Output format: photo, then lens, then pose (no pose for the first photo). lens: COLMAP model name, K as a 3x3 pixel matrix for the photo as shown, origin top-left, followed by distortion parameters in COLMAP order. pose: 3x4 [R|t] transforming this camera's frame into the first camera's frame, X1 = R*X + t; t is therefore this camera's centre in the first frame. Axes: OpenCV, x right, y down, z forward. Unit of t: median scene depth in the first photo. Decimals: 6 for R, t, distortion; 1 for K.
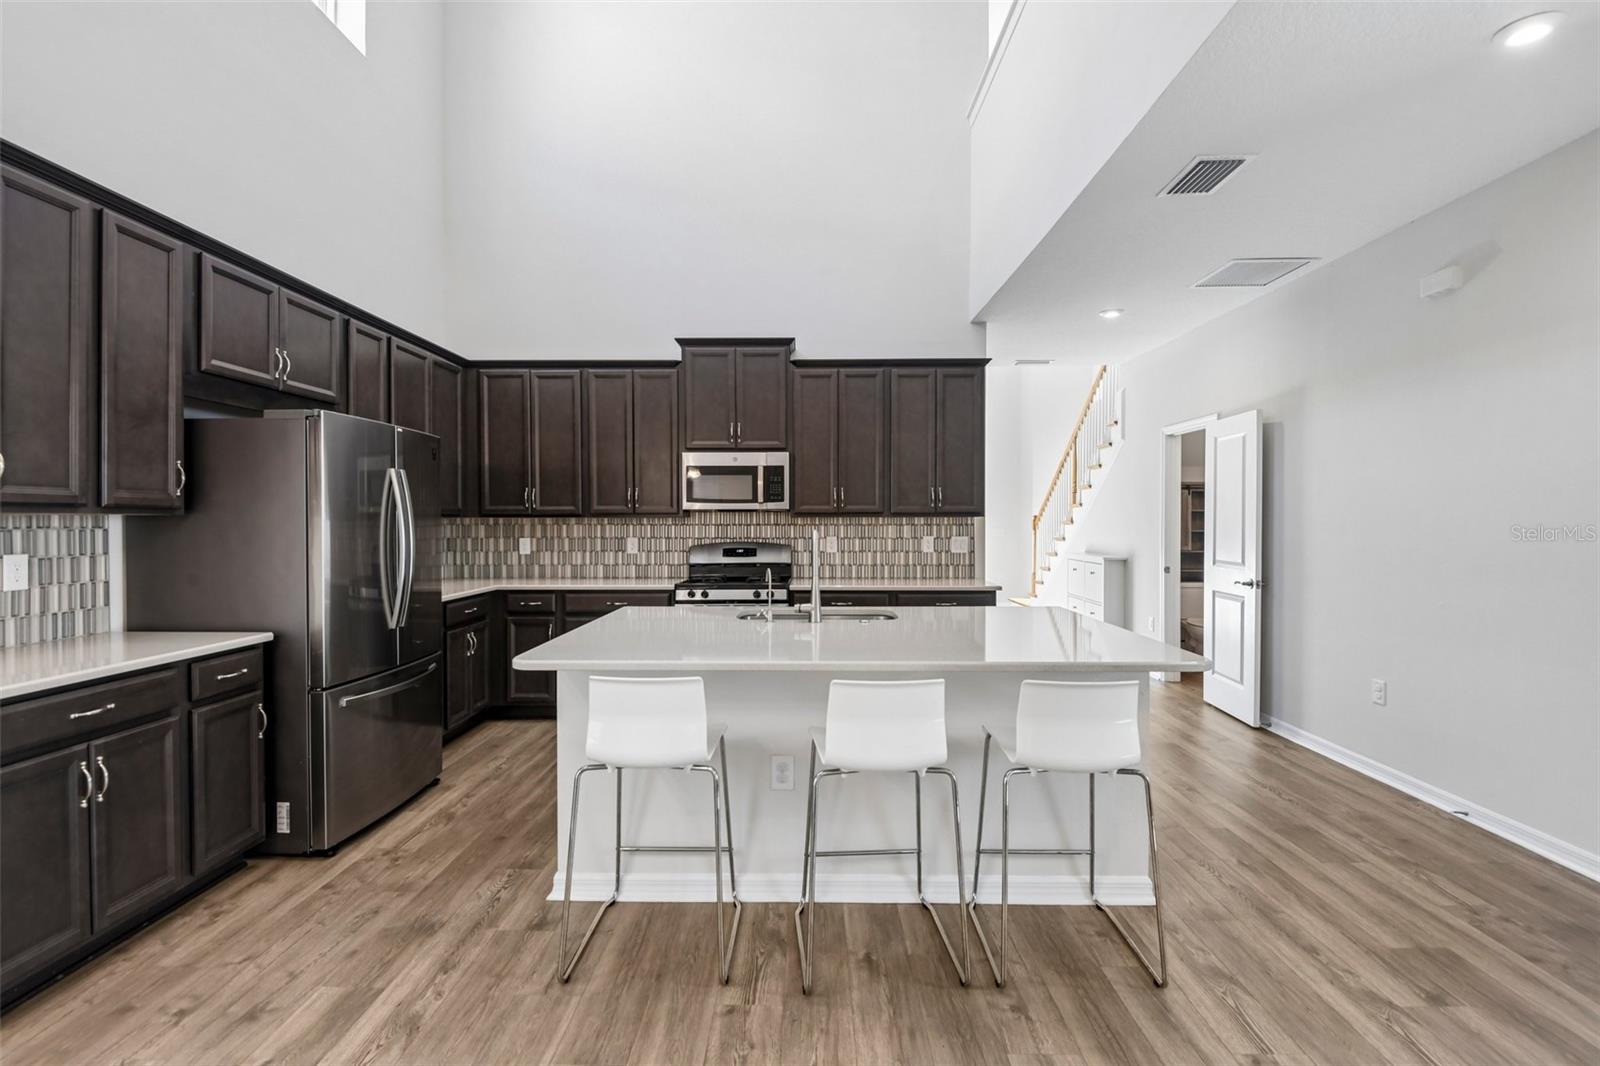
lens RADIAL K [[736.7, 0, 799.3], [0, 736.7, 527.8], [0, 0, 1]] dist [0.021306, -0.024489]
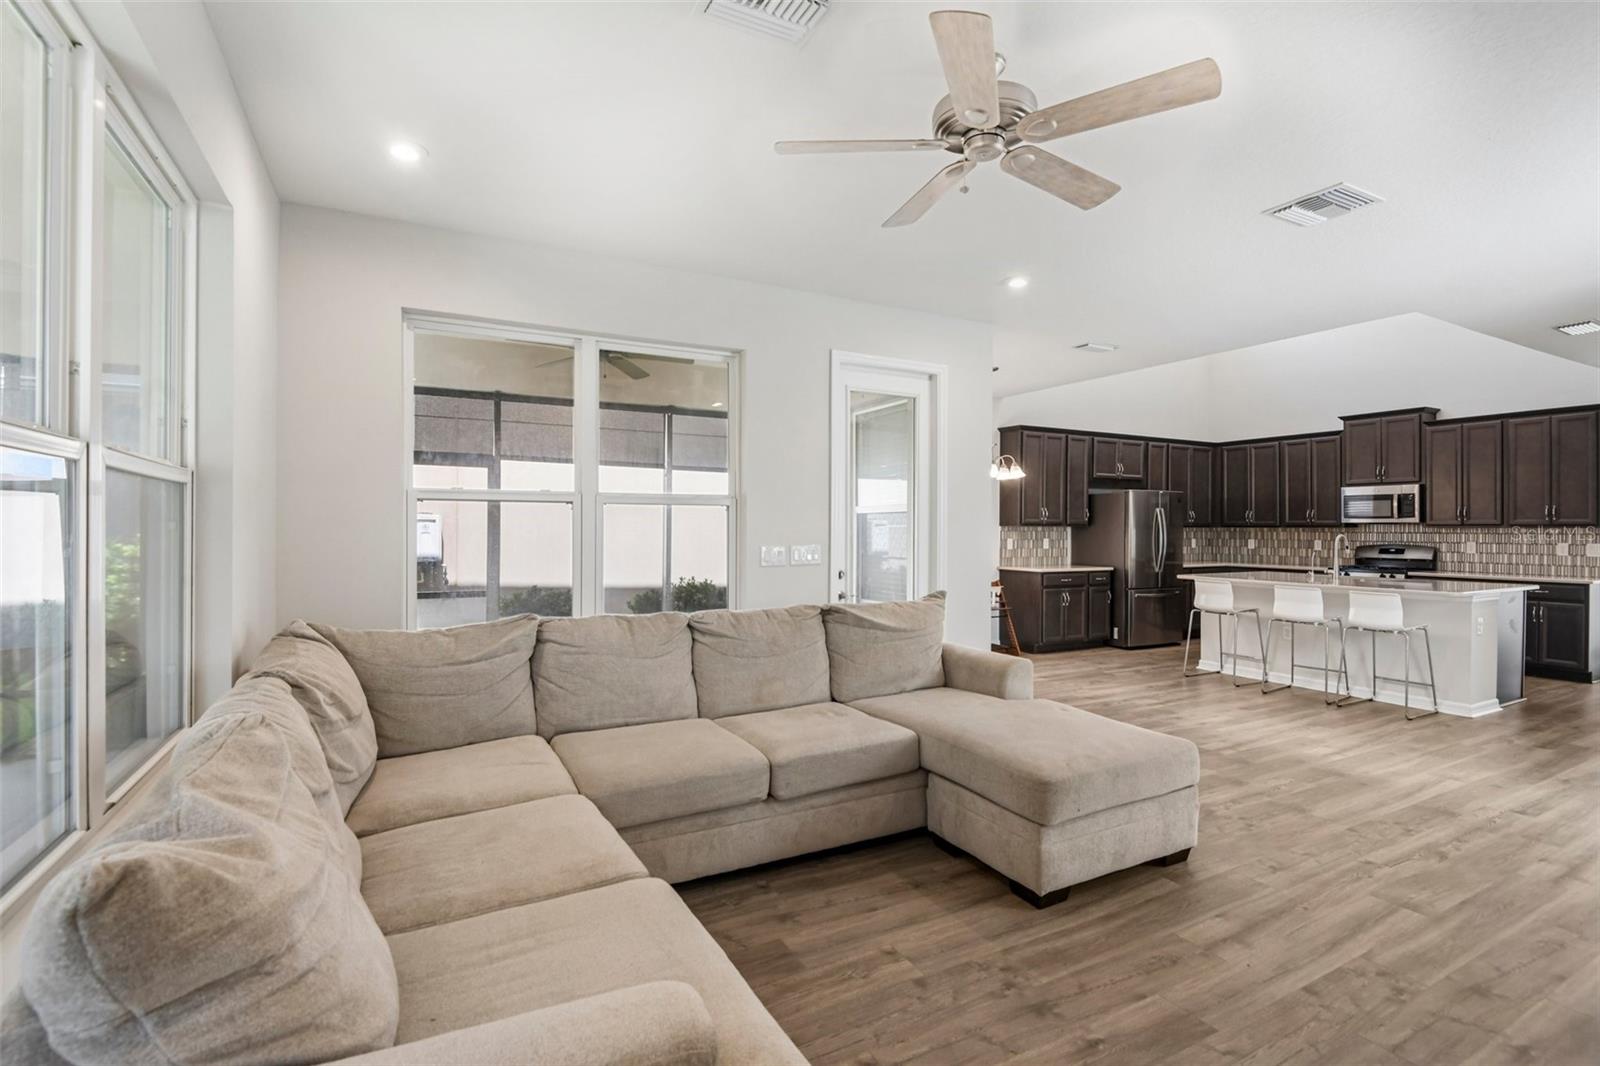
lens RADIAL K [[752.6, 0, 800.0], [0, 752.6, 533.0], [0, 0, 1]] dist [0.000959, -0.014831]
pose [[0.484024, 0.008459, -0.875014, 0.709580], [-0.013010, 0.999912, 0.002470, 0.008998], [0.874958, 0.010188, 0.484092, -0.837161]]
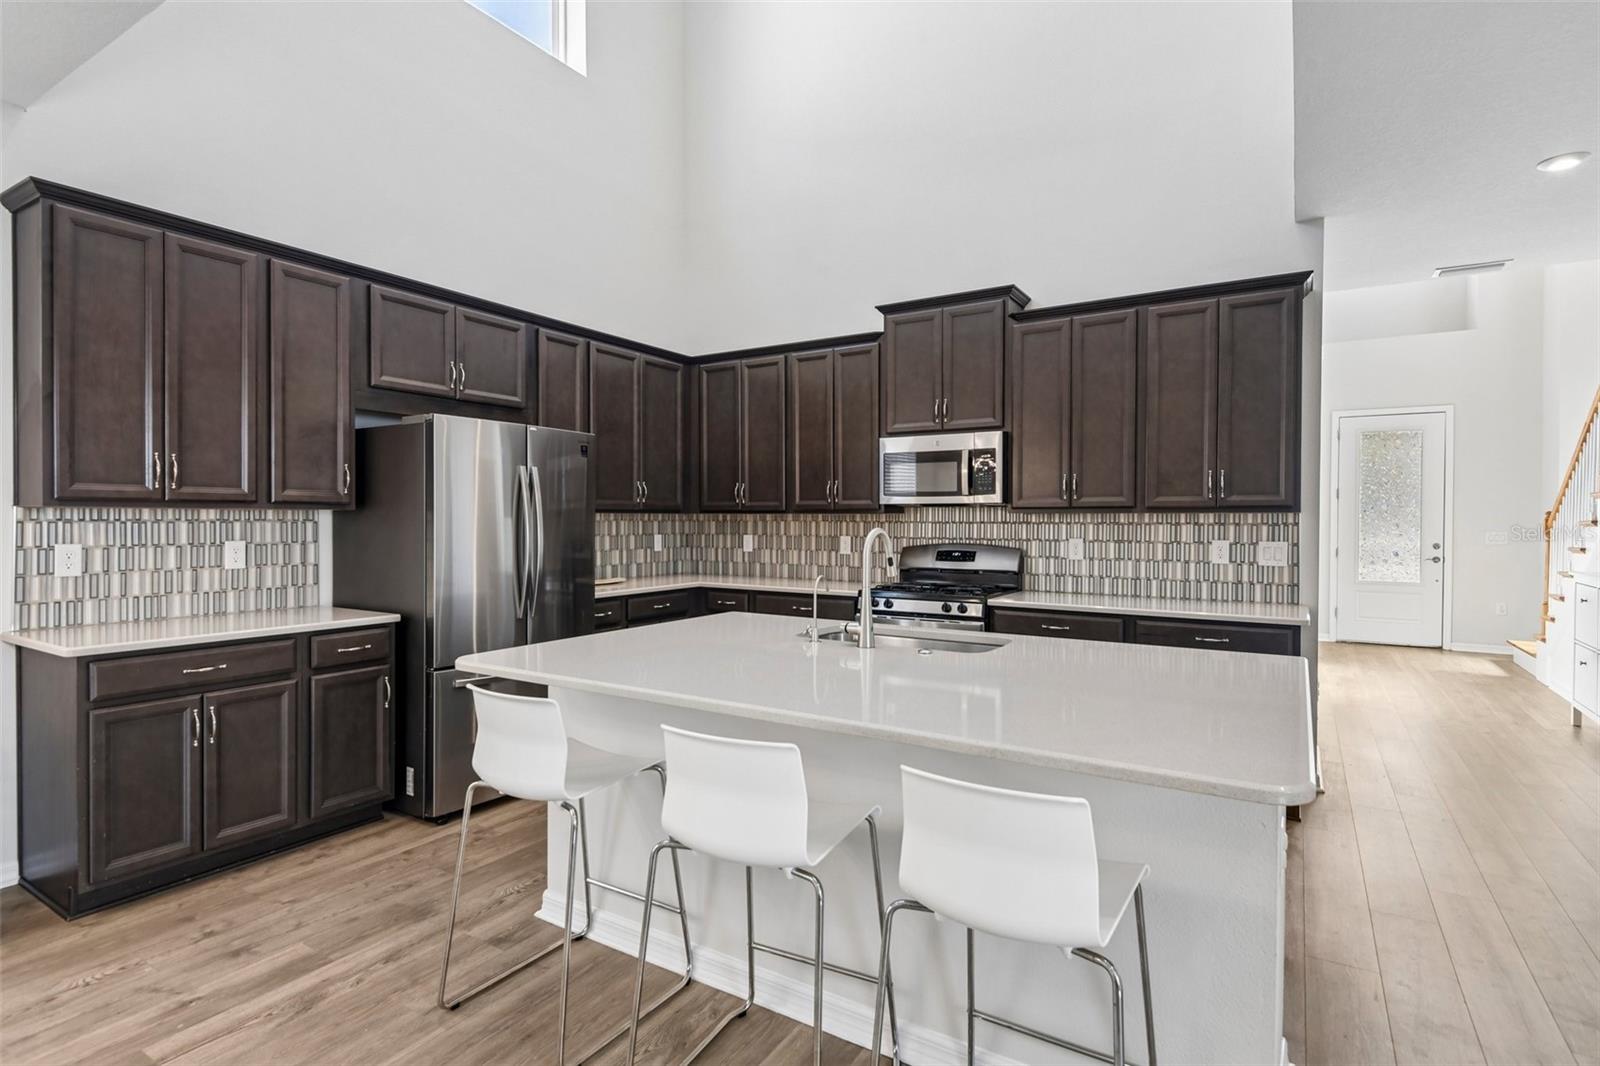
lens RADIAL K [[797.3, 0, 796.2], [0, 797.3, 527.9], [0, 0, 1]] dist [0.045210, -0.039395]
pose [[0.854093, 0.009644, -0.520031, 0.245906], [-0.008767, 0.999953, 0.004146, -0.000286], [0.520046, 0.001018, 0.854137, 0.151607]]
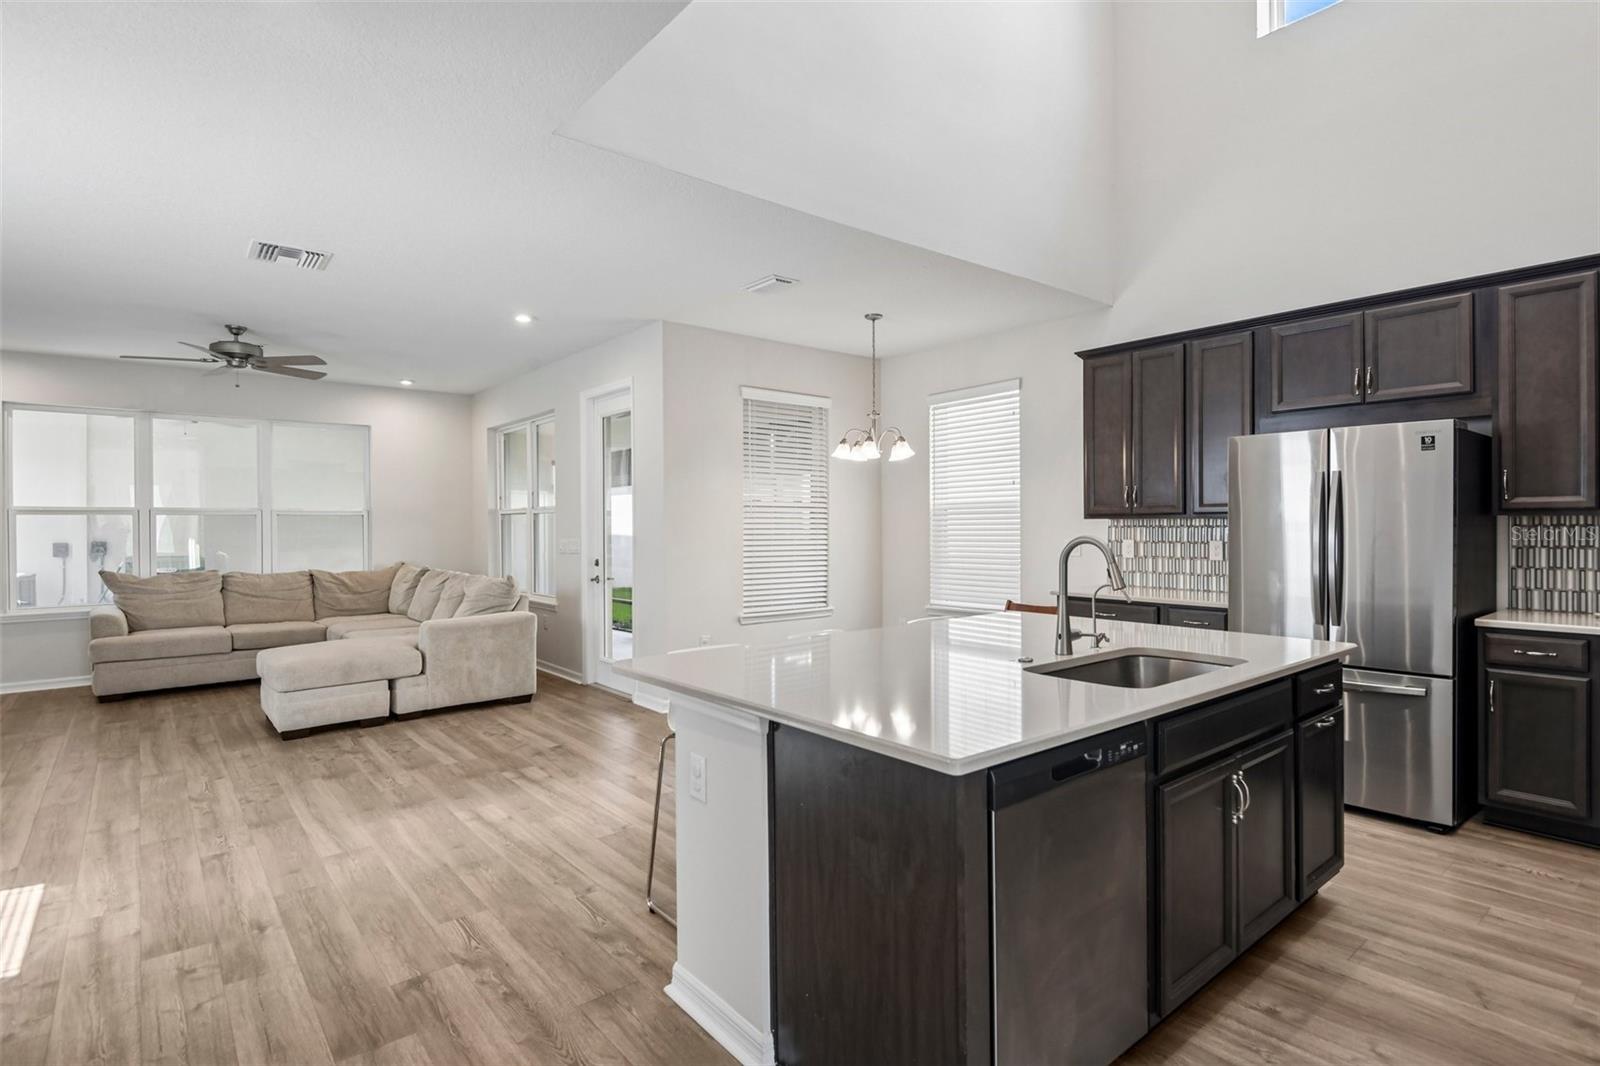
lens RADIAL K [[794.2, 0, 786.8], [0, 794.2, 528.1], [0, 0, 1]] dist [0.039566, -0.025588]
pose [[-0.769527, 0.009798, -0.638539, 0.489162], [0.001239, 0.999903, 0.013850, -0.011081], [0.638613, 0.009867, -0.769465, 0.912659]]
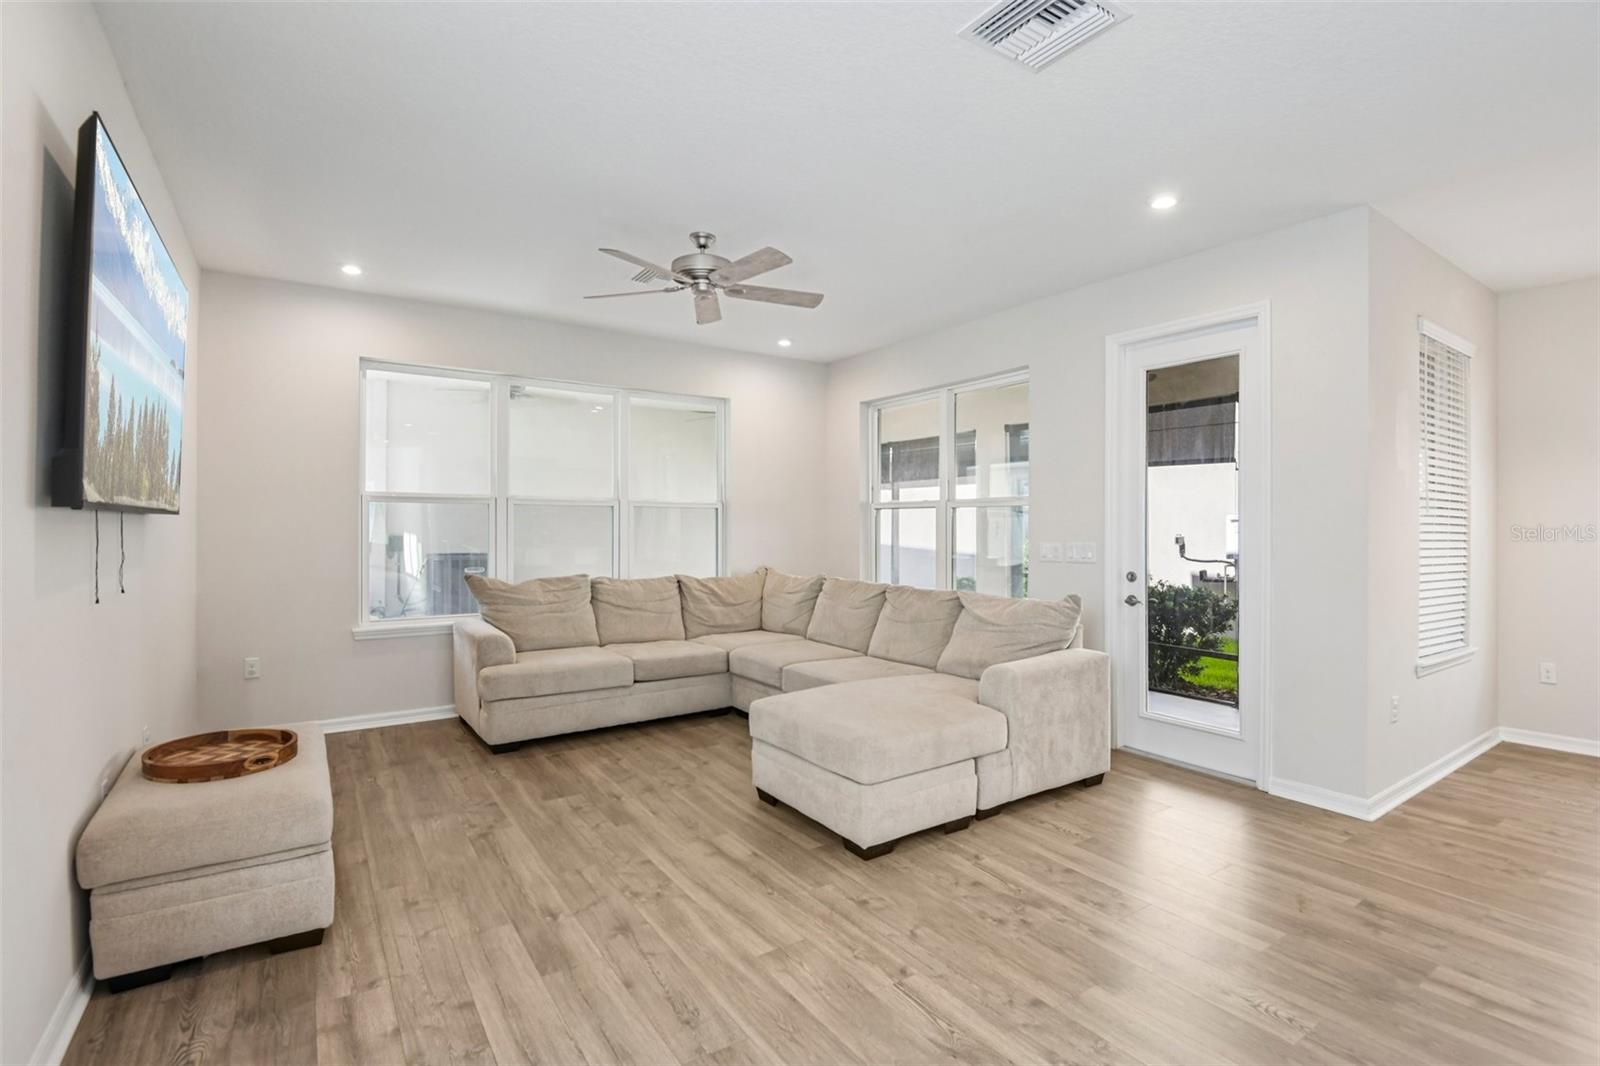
lens RADIAL K [[745.1, 0, 800.0], [0, 745.1, 533.0], [0, 0, 1]] dist [-0.001498, -0.017759]
pose [[-0.822980, 0.003344, -0.568060, 0.709617], [-0.010105, 0.999738, 0.020525, -0.000875], [0.567980, 0.022632, -0.822731, 0.179428]]
